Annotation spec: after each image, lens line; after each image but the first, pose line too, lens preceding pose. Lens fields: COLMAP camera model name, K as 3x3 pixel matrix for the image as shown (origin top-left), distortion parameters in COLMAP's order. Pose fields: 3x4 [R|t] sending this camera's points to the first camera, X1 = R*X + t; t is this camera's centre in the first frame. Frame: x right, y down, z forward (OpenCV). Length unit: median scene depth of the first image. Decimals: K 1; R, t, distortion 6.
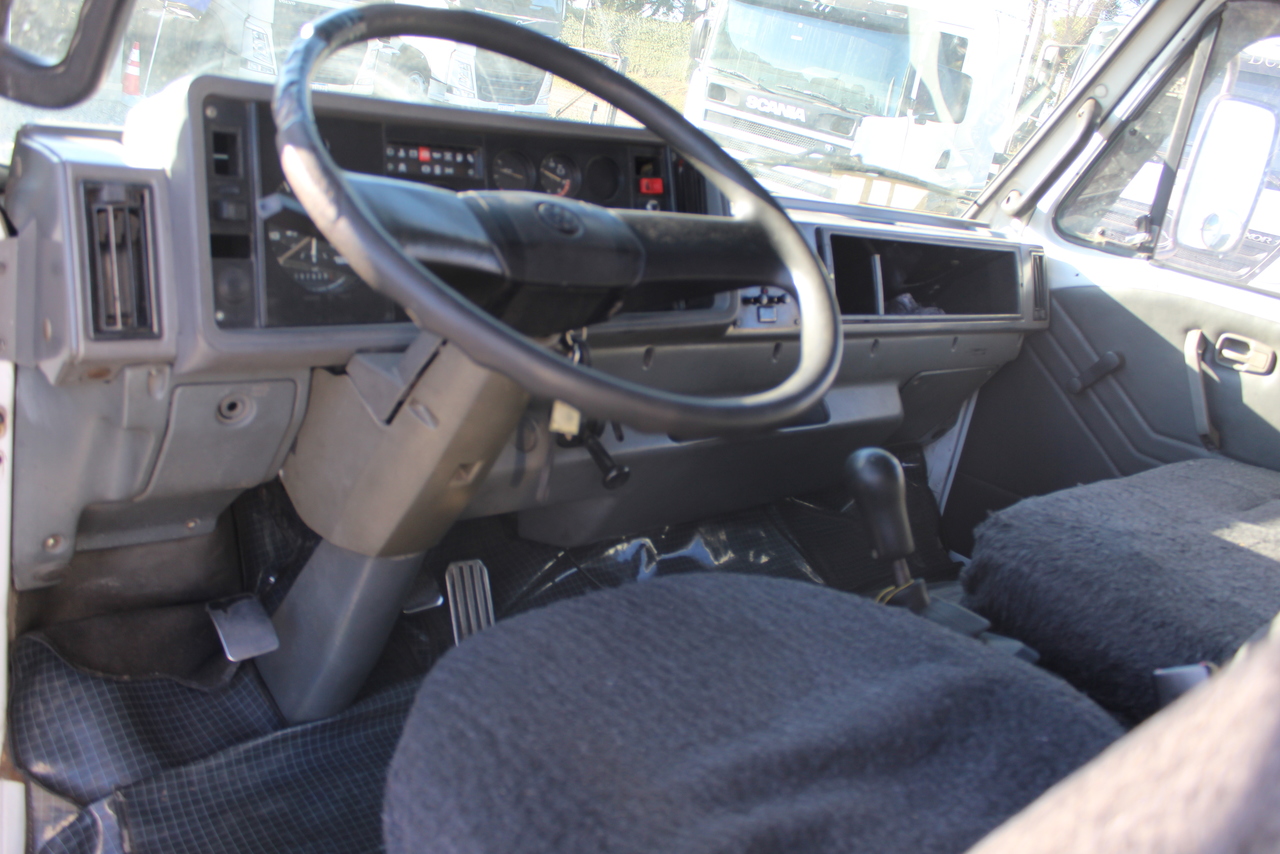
lens RADIAL K [[1072.3, 0, 640.0], [0, 1072.3, 427.0], [0, 0, 1]] dist [-0.152986, 0.118853]
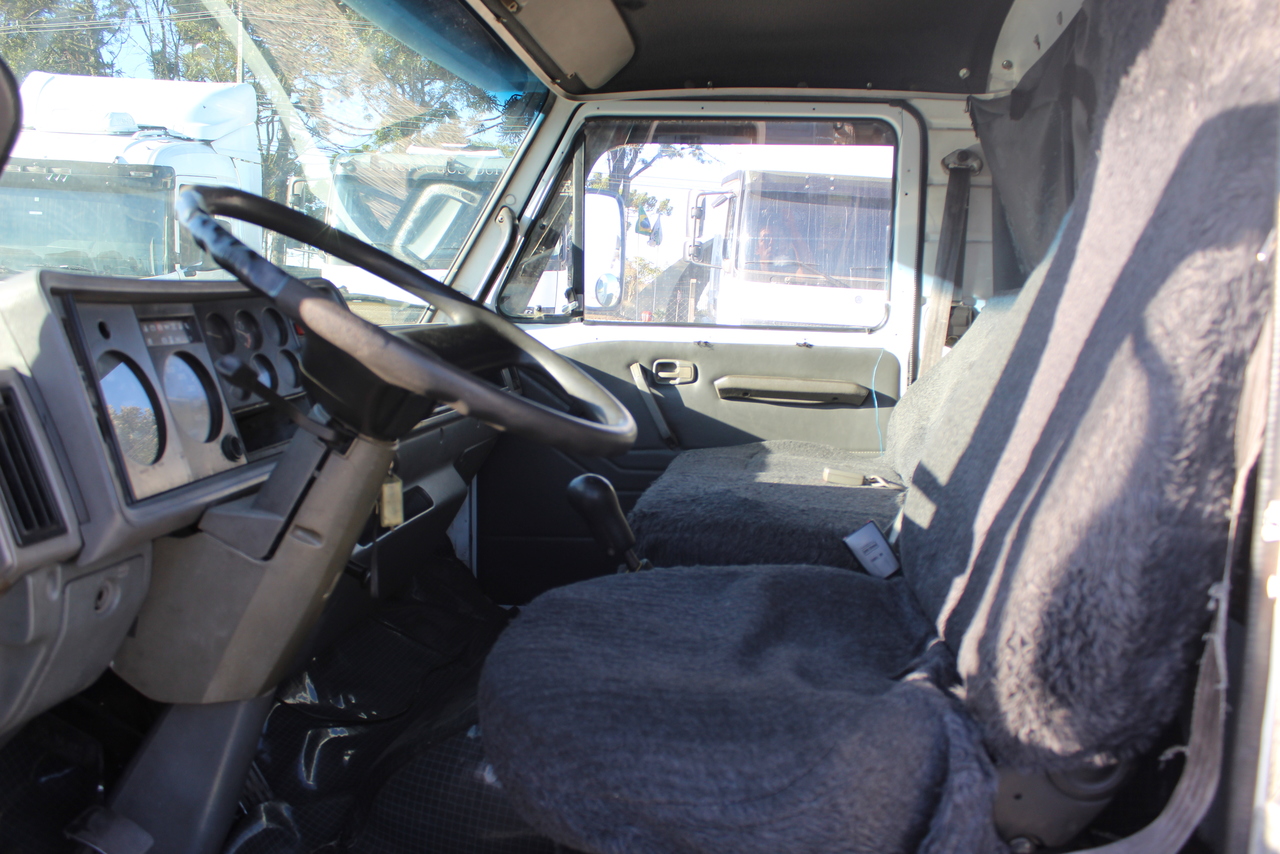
lens RADIAL K [[1072.3, 0, 640.0], [0, 1072.3, 427.0], [0, 0, 1]] dist [-0.152986, 0.118853]
pose [[0.754970, -0.244179, 0.608602, -0.299206], [0.318967, 0.947640, -0.015472, 0.003881], [-0.572957, 0.205805, 0.793325, -0.050739]]
